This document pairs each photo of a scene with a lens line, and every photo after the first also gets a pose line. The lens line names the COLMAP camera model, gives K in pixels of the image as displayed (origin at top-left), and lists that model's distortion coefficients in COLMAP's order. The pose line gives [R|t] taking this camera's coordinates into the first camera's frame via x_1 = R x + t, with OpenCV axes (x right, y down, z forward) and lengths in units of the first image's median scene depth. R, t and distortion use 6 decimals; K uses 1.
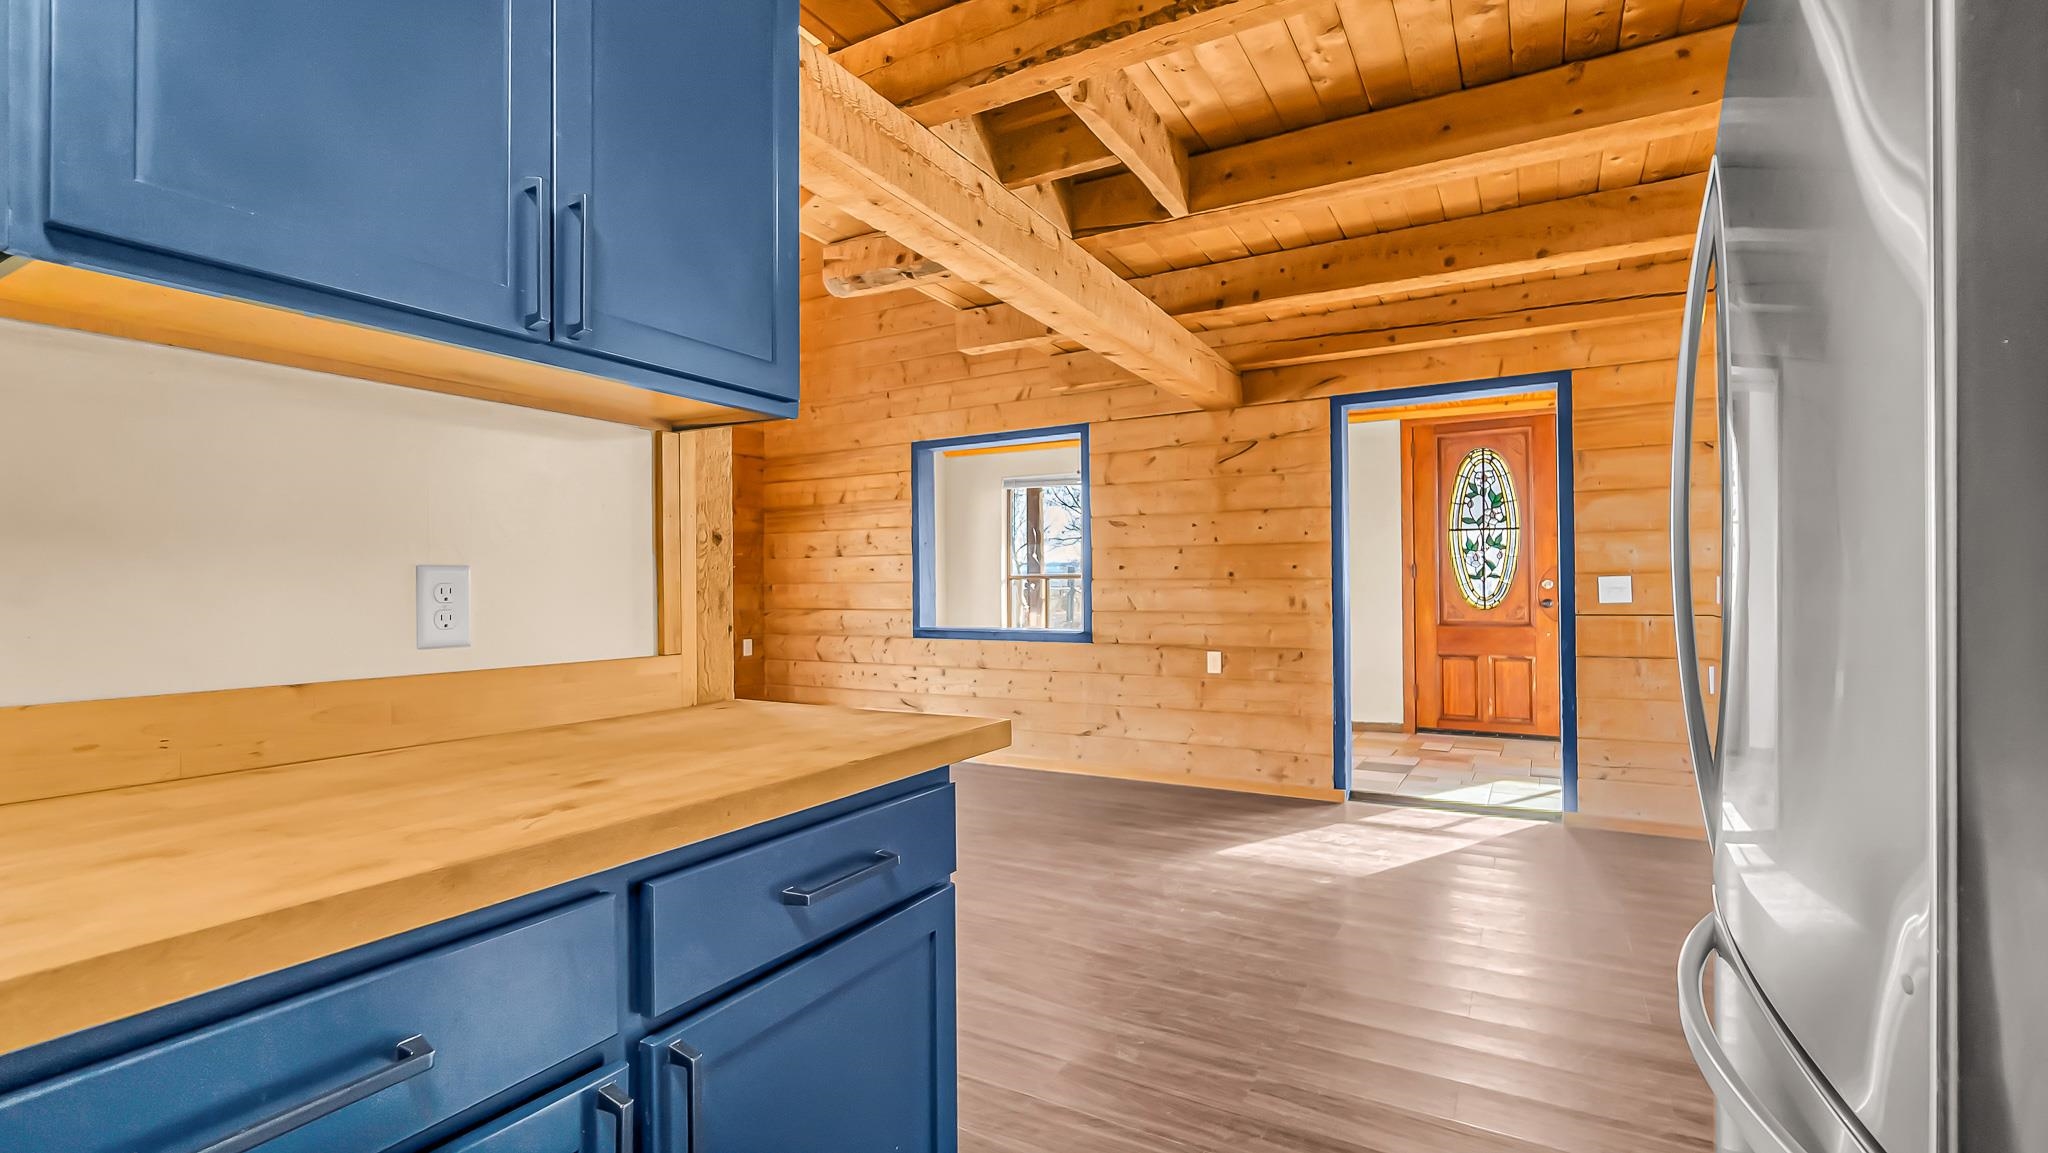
lens RADIAL K [[894.5, 0, 1006.1], [0, 894.5, 585.8], [0, 0, 1]] dist [-0.007980, 0.001710]
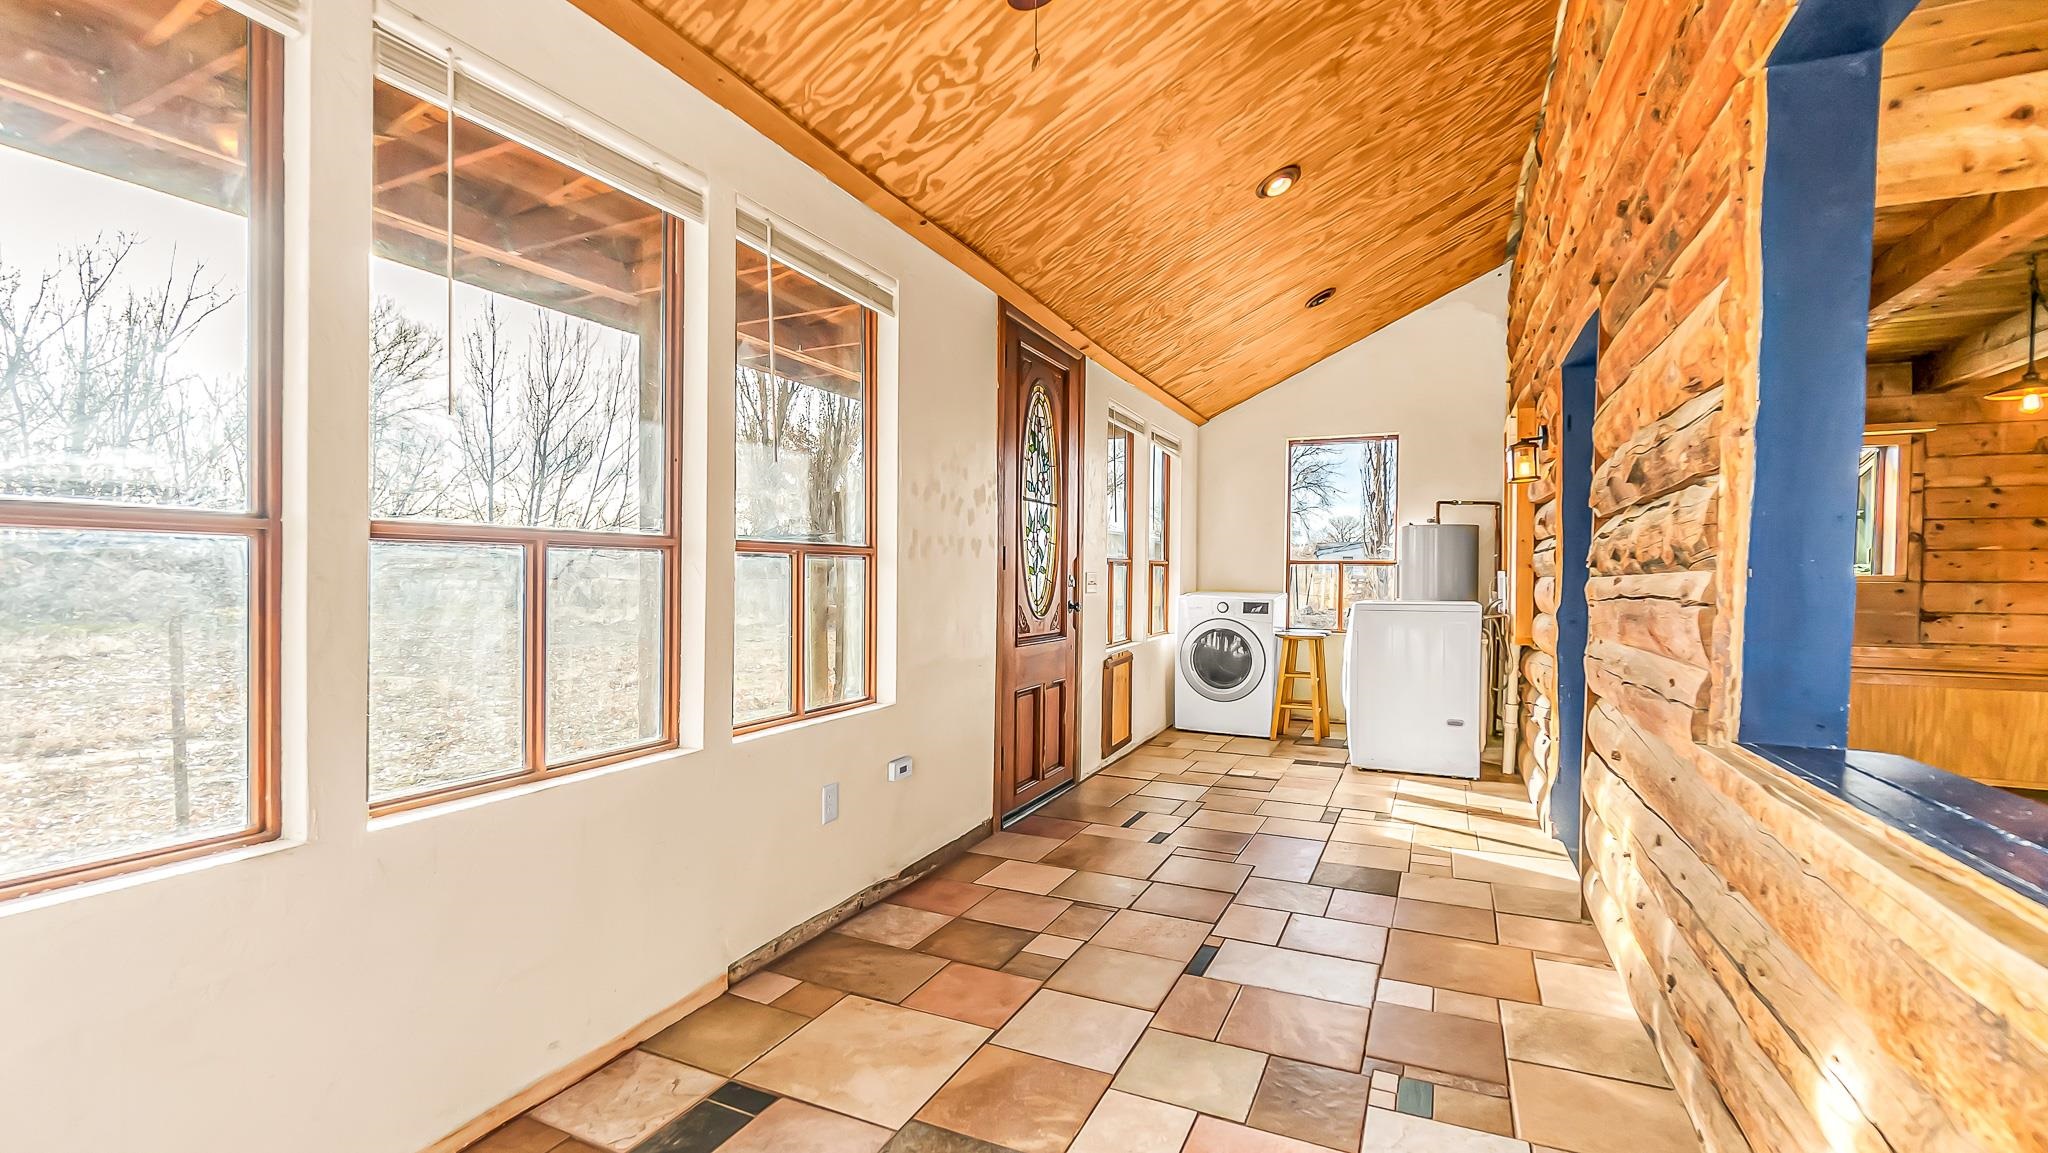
lens RADIAL K [[894.5, 0, 1020.1], [0, 894.5, 576.4], [0, 0, 1]] dist [-0.007980, 0.001710]
pose [[-0.110051, 0.005691, 0.993910, -0.179899], [-0.013236, 0.999887, -0.007191, -0.000284], [-0.993838, -0.013947, -0.109963, 1.462771]]
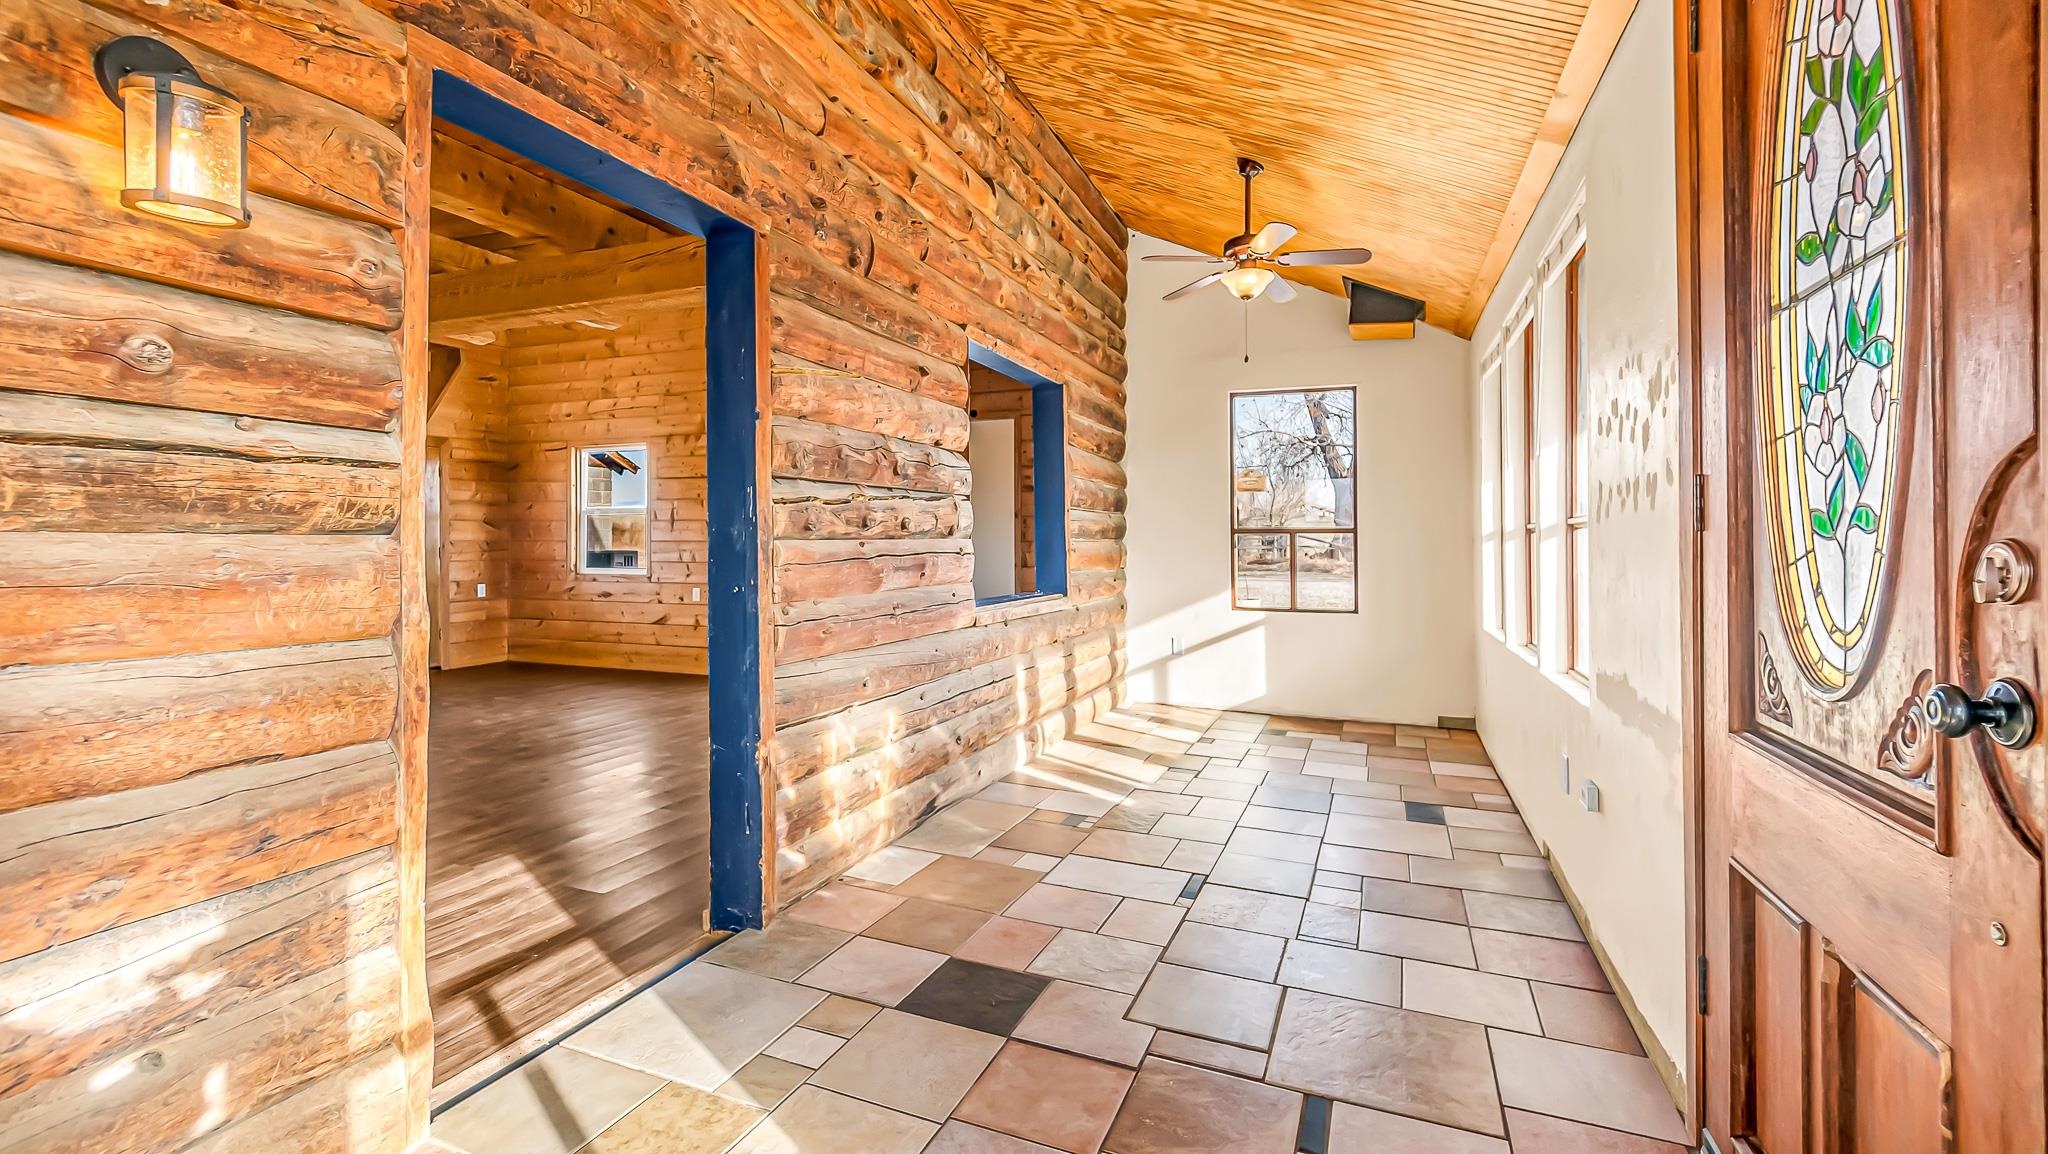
lens RADIAL K [[891.1, 0, 1007.3], [0, 891.1, 551.4], [0, 0, 1]] dist [-0.014369, -0.000256]
pose [[0.149547, 0.016687, -0.988614, 0.935244], [0.002650, 0.999847, 0.017278, -0.010756], [0.988751, -0.005204, 0.149480, 1.071015]]
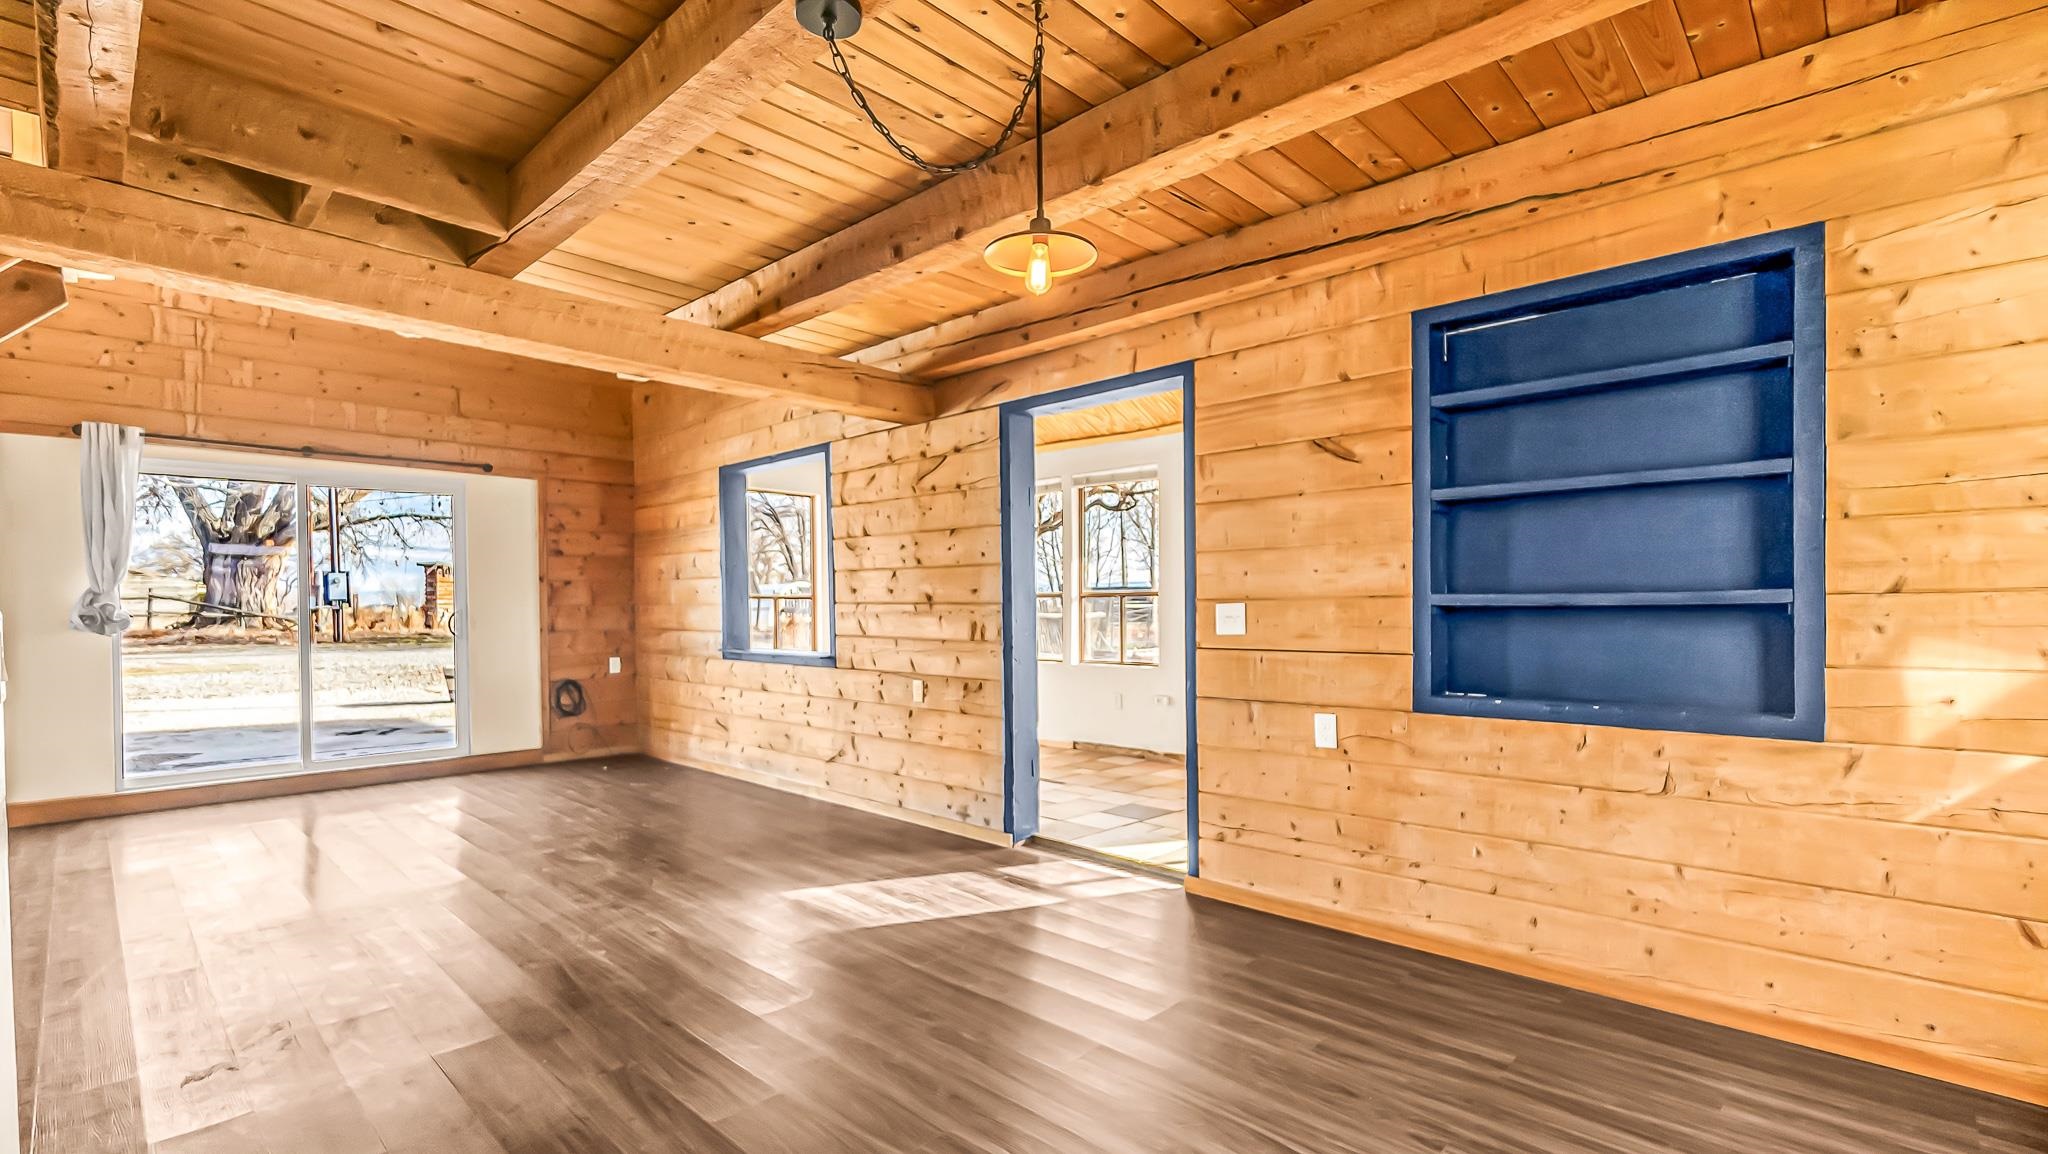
lens RADIAL K [[891.1, 0, 1001.4], [0, 891.1, 621.8], [0, 0, 1]] dist [-0.014369, -0.000256]
pose [[0.972854, 0.007039, -0.231315, 0.560103], [-0.001784, 0.999736, 0.022918, -0.010148], [0.231415, -0.021883, 0.972609, 0.109375]]
